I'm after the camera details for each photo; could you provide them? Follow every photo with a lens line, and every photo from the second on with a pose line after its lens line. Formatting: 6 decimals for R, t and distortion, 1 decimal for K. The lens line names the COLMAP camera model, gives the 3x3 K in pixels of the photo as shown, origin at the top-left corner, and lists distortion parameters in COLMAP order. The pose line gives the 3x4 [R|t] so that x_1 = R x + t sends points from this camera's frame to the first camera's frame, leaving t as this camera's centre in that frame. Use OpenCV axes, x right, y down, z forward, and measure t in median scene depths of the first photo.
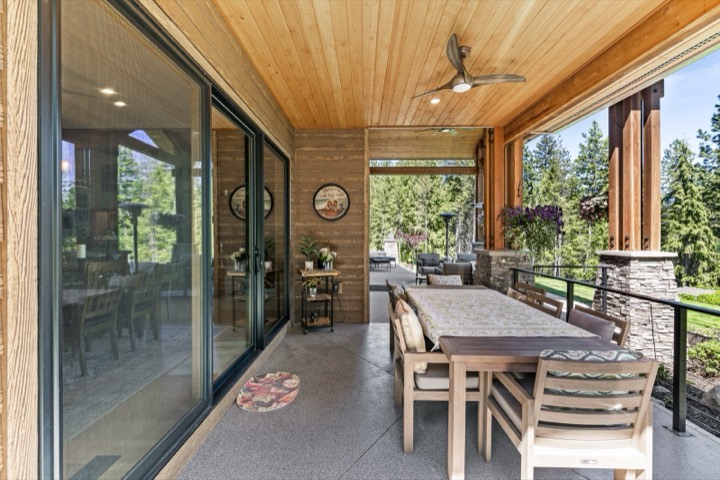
lens RADIAL K [[309.6, 0, 357.2], [0, 309.6, 234.1], [0, 0, 1]] dist [0.000141, -0.000459]
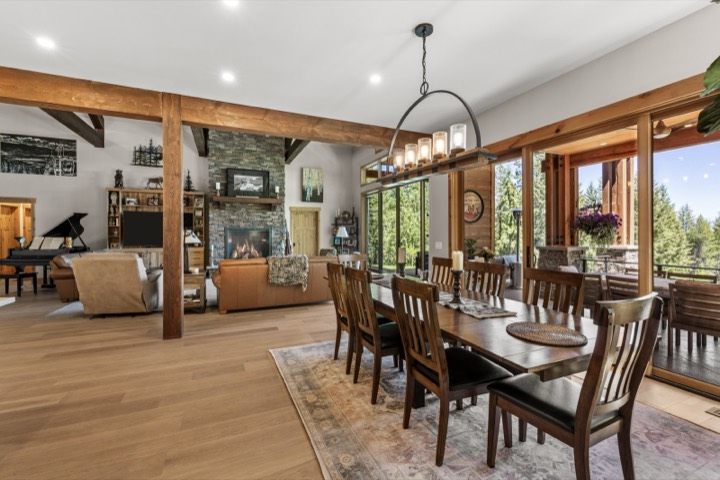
lens RADIAL K [[309.6, 0, 357.2], [0, 309.6, 234.1], [0, 0, 1]] dist [0.000141, -0.000459]
pose [[0.907067, -0.001558, 0.420984, -0.970851], [0.000124, 0.999994, 0.003432, -0.006729], [-0.420987, -0.003060, 0.907062, 0.158175]]
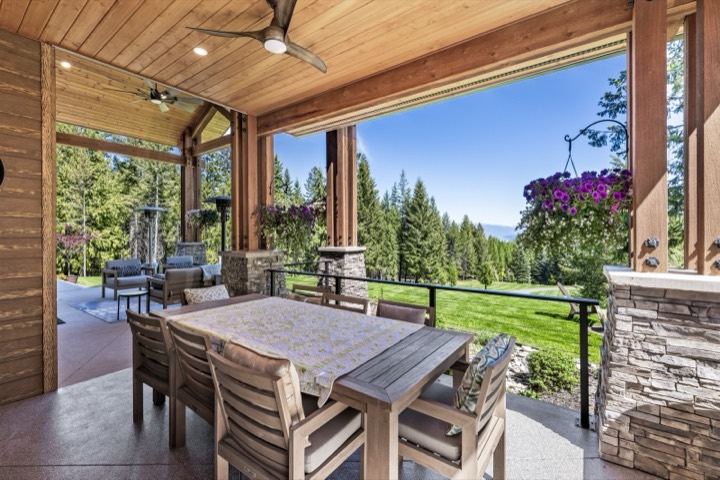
lens RADIAL K [[309.6, 0, 357.2], [0, 309.6, 234.1], [0, 0, 1]] dist [0.000141, -0.000459]
pose [[0.576086, -0.000877, 0.817389, -0.111567], [-0.000653, 0.999999, 0.001533, 0.000295], [-0.817389, -0.001417, 0.576085, 0.230636]]
